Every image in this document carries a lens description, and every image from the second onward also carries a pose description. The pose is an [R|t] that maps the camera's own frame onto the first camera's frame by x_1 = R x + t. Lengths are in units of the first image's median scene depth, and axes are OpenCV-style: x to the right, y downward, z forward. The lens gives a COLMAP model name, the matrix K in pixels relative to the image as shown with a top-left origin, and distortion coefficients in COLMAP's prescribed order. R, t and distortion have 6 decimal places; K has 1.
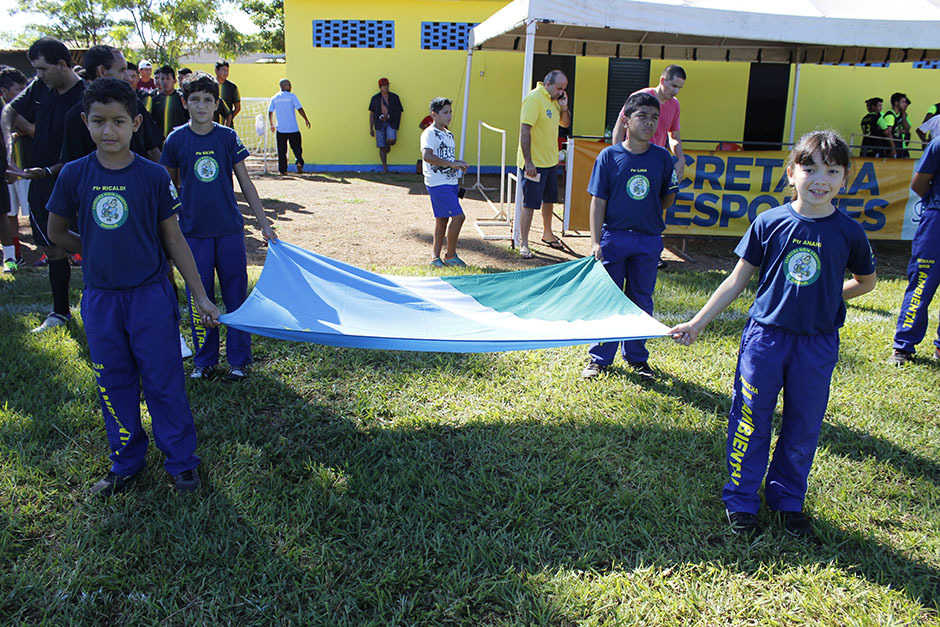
lens RADIAL K [[796.1, 0, 470.0], [0, 796.1, 313.5], [0, 0, 1]] dist [-0.149929, 0.120672]
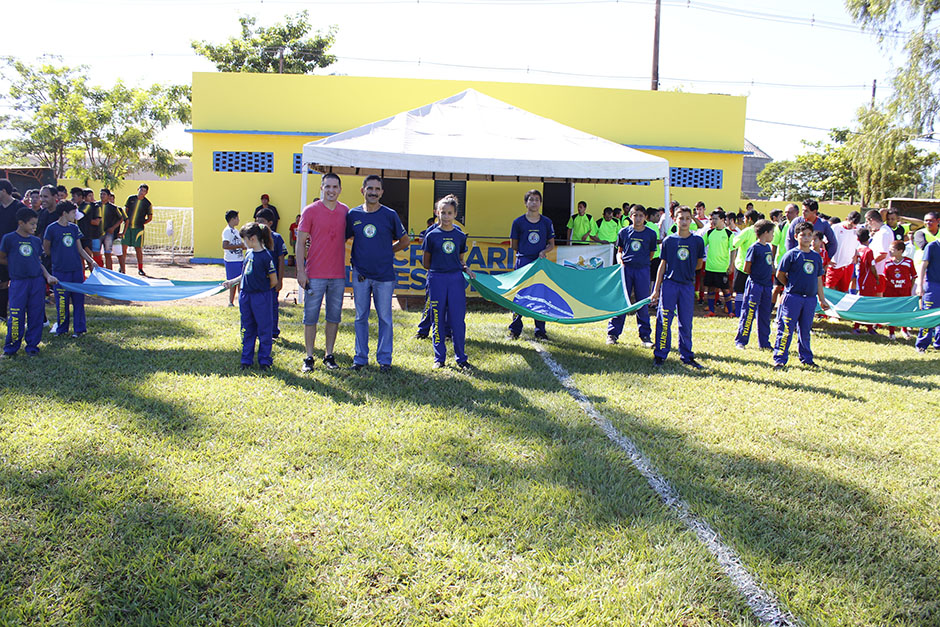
lens RADIAL K [[796.1, 0, 470.0], [0, 796.1, 313.5], [0, 0, 1]] dist [-0.149929, 0.120672]
pose [[0.999209, 0.002978, 0.039644, 0.188252], [0.002387, 0.990900, -0.134578, 0.083403], [-0.039684, 0.134566, 0.990110, -0.316894]]
